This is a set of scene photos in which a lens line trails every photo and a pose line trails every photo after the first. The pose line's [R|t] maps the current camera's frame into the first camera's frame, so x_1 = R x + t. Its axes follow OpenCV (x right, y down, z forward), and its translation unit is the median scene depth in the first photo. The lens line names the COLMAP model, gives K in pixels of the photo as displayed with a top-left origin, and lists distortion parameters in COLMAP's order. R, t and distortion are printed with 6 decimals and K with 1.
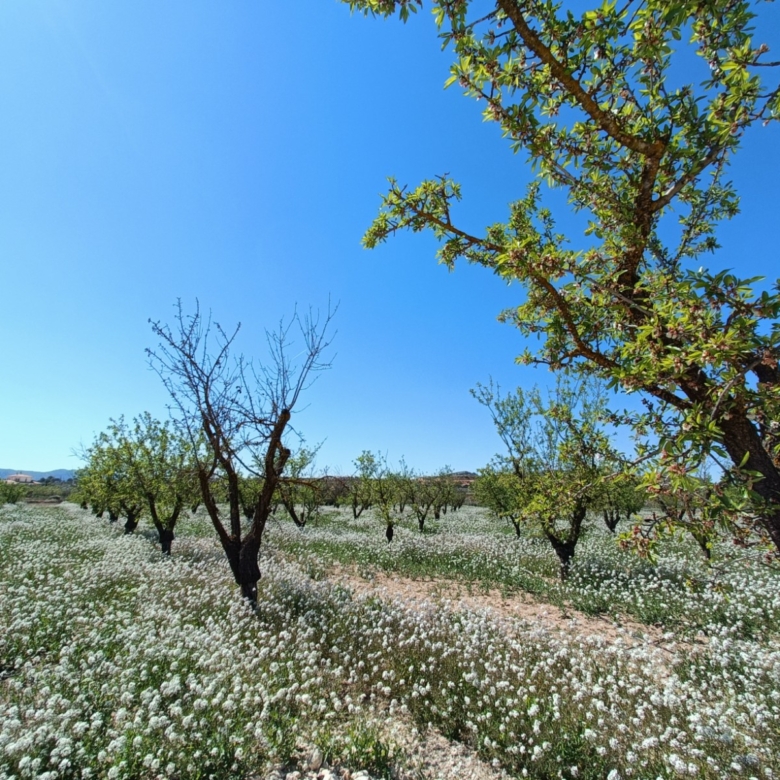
lens RADIAL K [[520.4, 0, 390.0], [0, 520.4, 390.0], [0, 0, 1]] dist [0.044863, 0.000366]
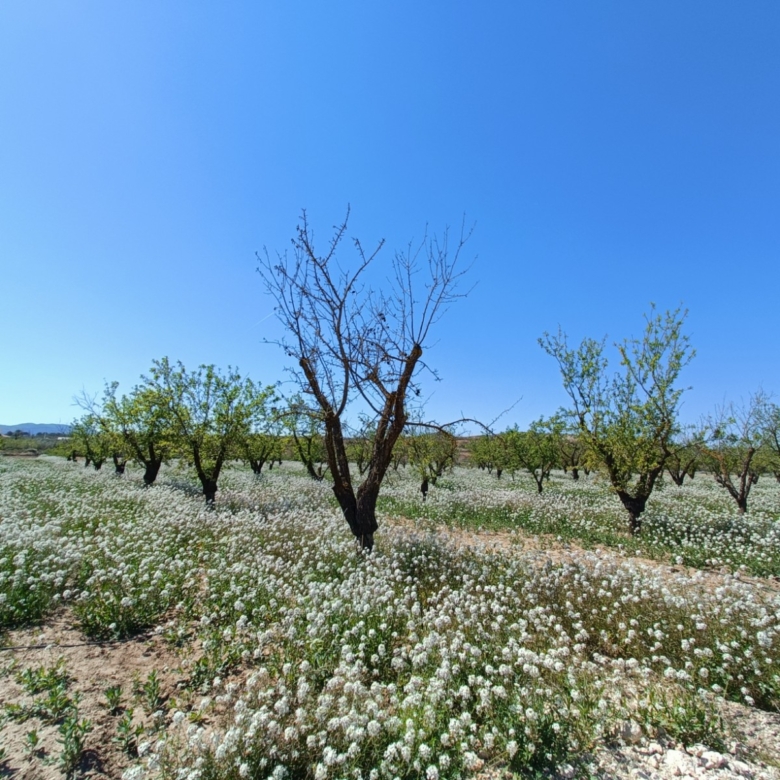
lens RADIAL K [[518.1, 0, 390.0], [0, 518.1, 390.0], [0, 0, 1]] dist [0.000012, -0.000535]
pose [[0.998130, 0.019251, 0.058009, -0.167409], [-0.023479, 0.997047, 0.073112, 0.029161], [-0.056431, -0.074337, 0.995635, 0.071140]]
